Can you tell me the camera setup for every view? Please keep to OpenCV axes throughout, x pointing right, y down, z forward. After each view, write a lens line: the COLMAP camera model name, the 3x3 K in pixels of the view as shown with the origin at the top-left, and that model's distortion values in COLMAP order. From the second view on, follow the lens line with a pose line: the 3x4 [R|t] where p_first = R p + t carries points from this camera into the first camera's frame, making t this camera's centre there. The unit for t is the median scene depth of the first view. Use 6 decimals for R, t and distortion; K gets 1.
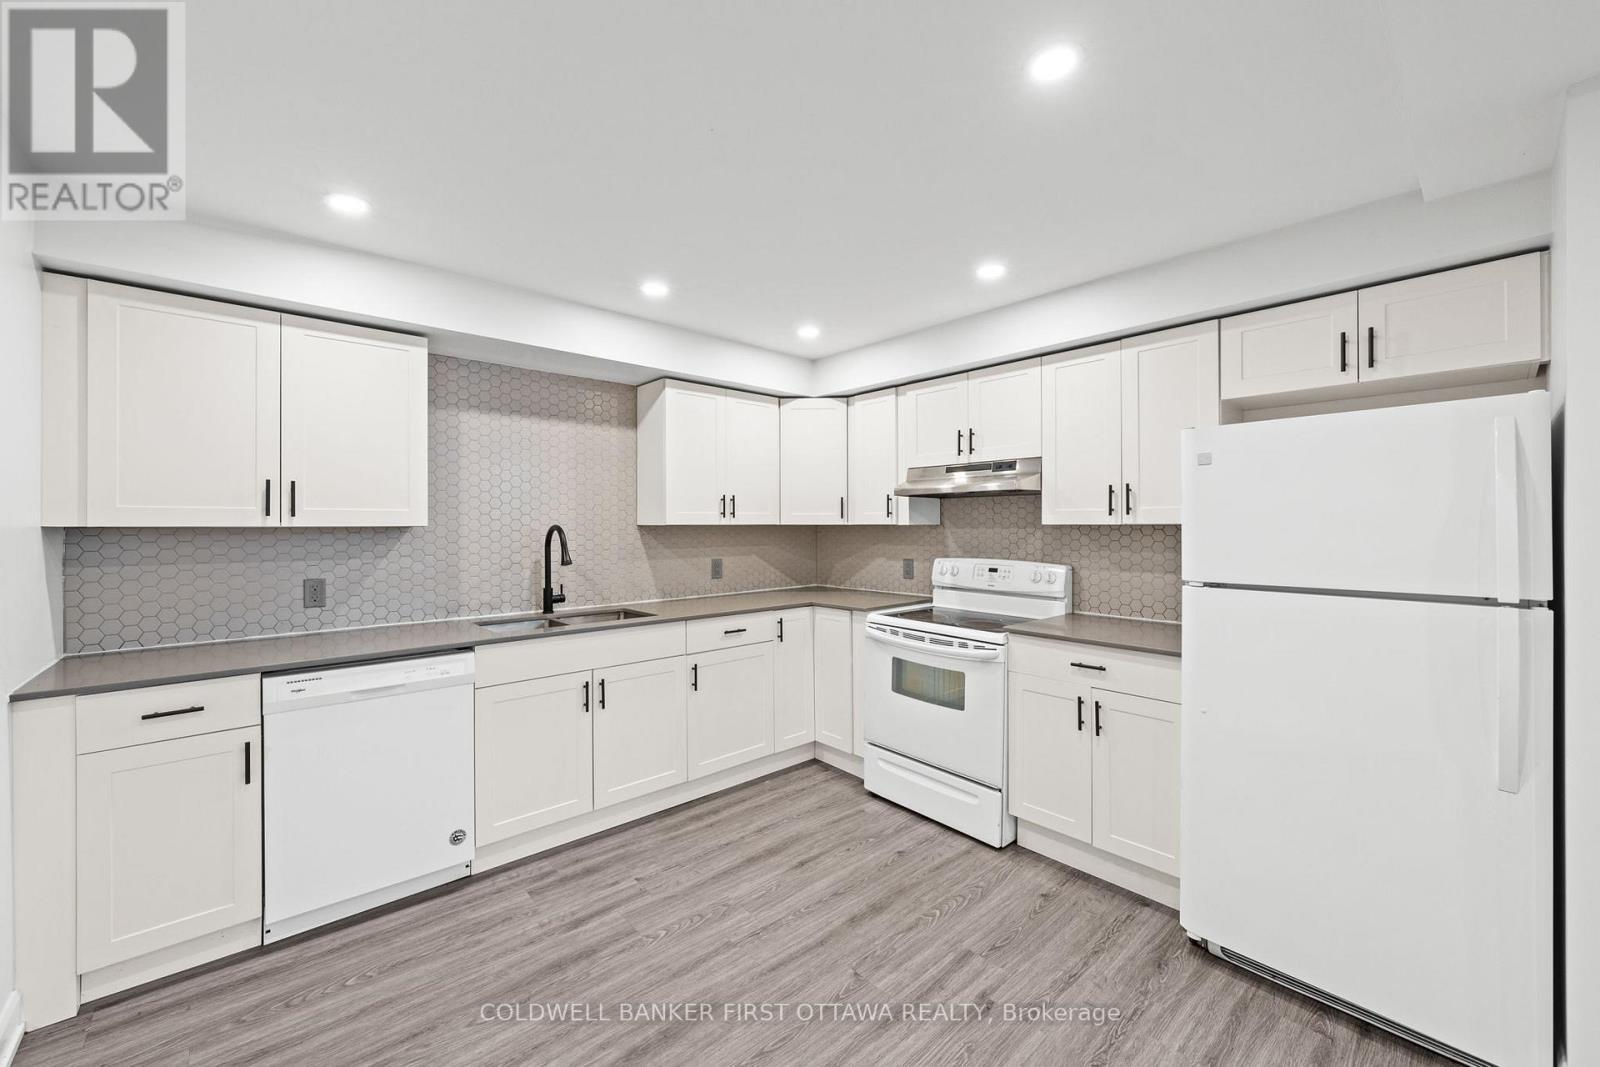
lens RADIAL K [[622.7, 0, 800.1], [0, 622.7, 526.0], [0, 0, 1]] dist [0.000683, -0.000099]
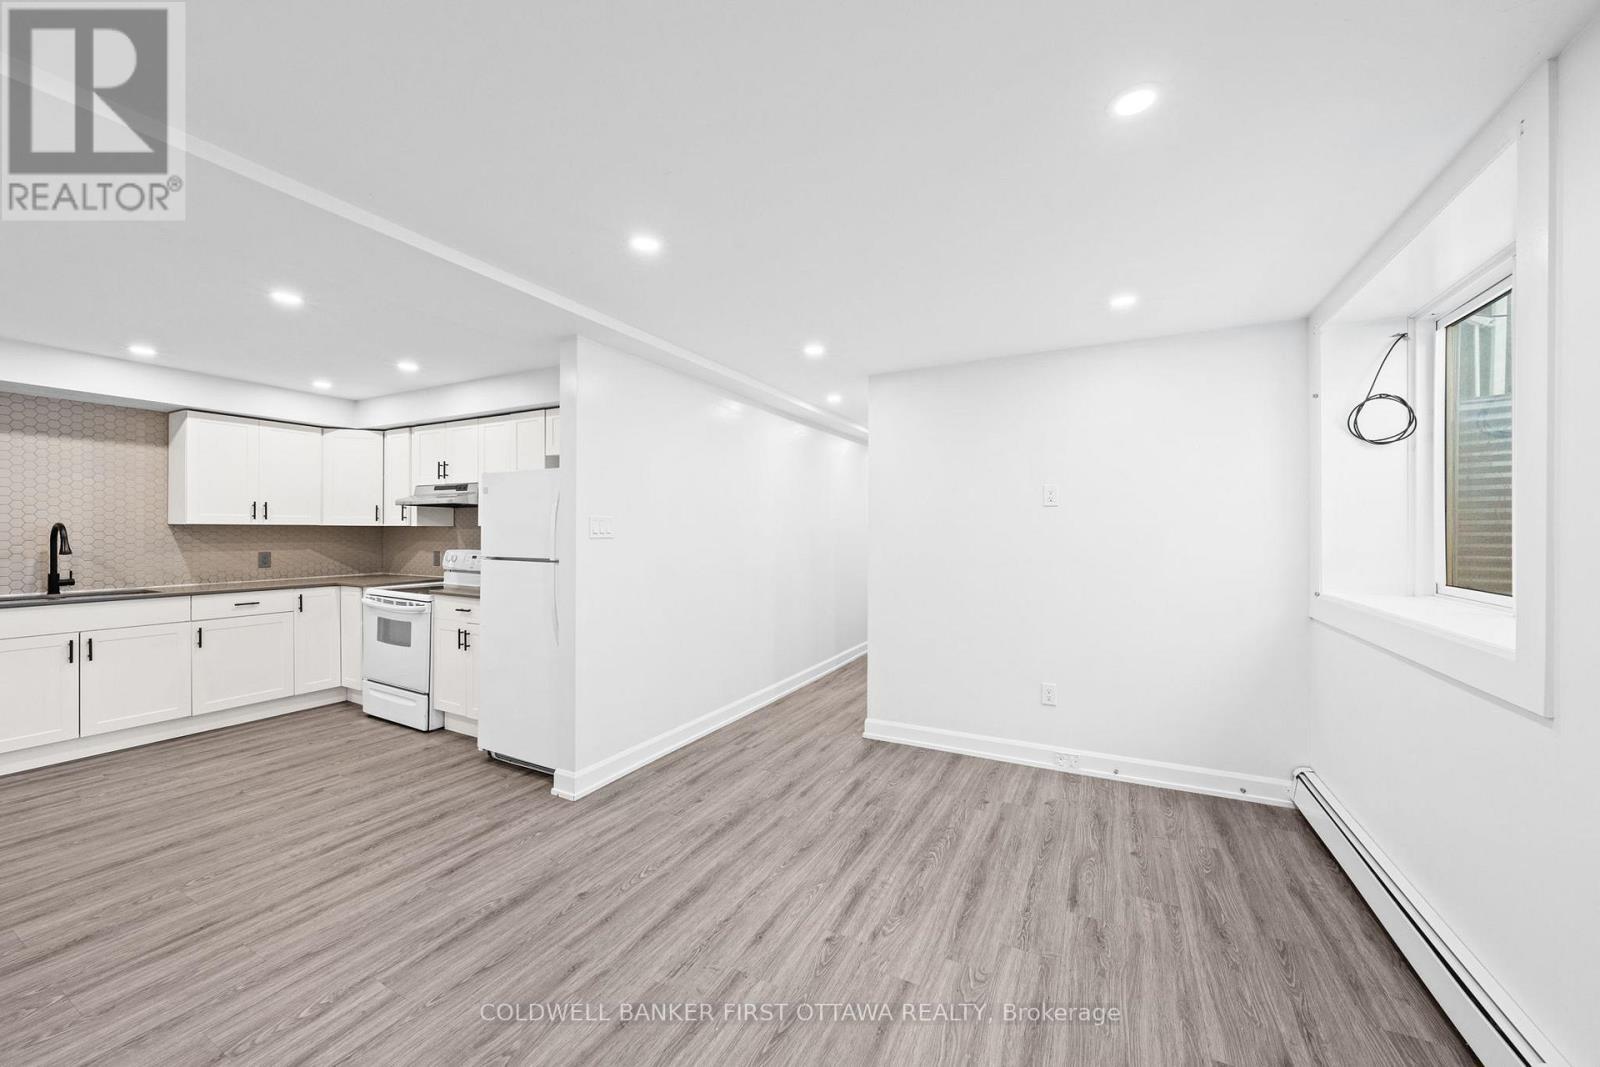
lens RADIAL K [[593.3, 0, 800.0], [0, 593.3, 533.5], [0, 0, 1]] dist [-0.001302, 0.000190]
pose [[0.938618, 0.005050, 0.344921, 0.582728], [-0.006299, 0.999977, 0.002500, 0.006919], [-0.344900, -0.004519, 0.938629, -0.619741]]
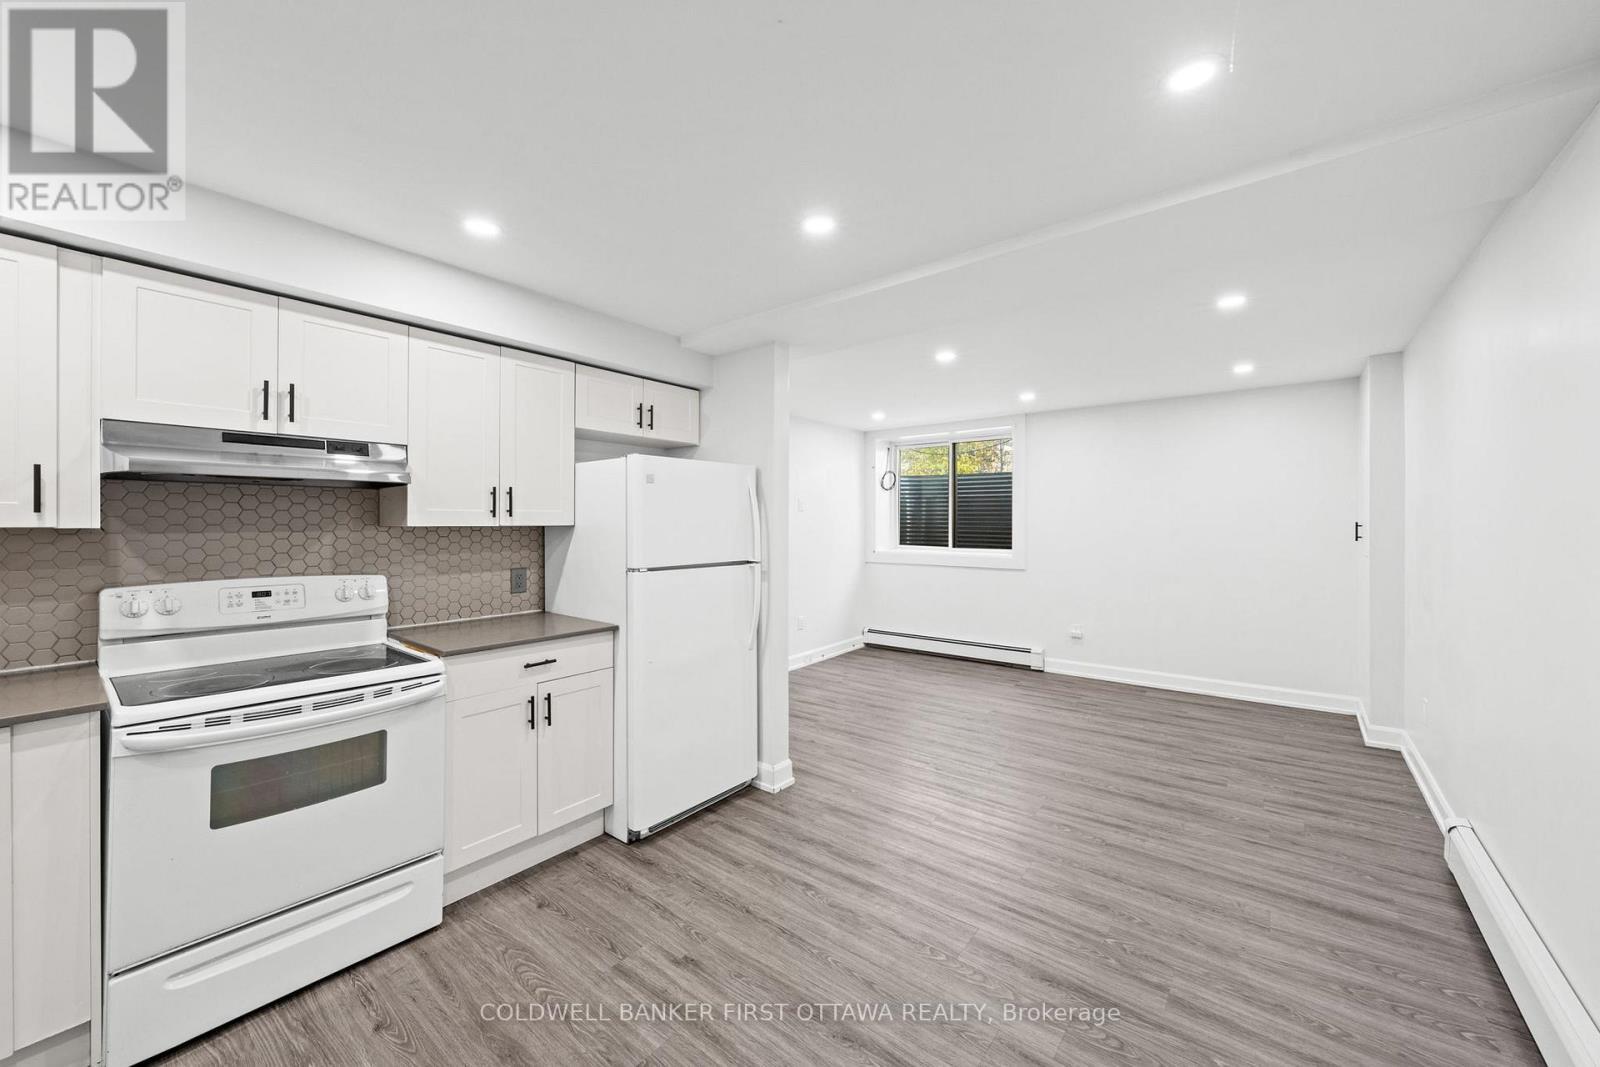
lens RADIAL K [[603.3, 0, 797.2], [0, 603.3, 525.1], [0, 0, 1]] dist [-0.002096, -0.000105]
pose [[-0.163279, -0.000789, 0.986580, -0.453276], [0.003720, 0.999992, 0.001416, -0.002887], [-0.986573, 0.003902, -0.163274, 0.565710]]
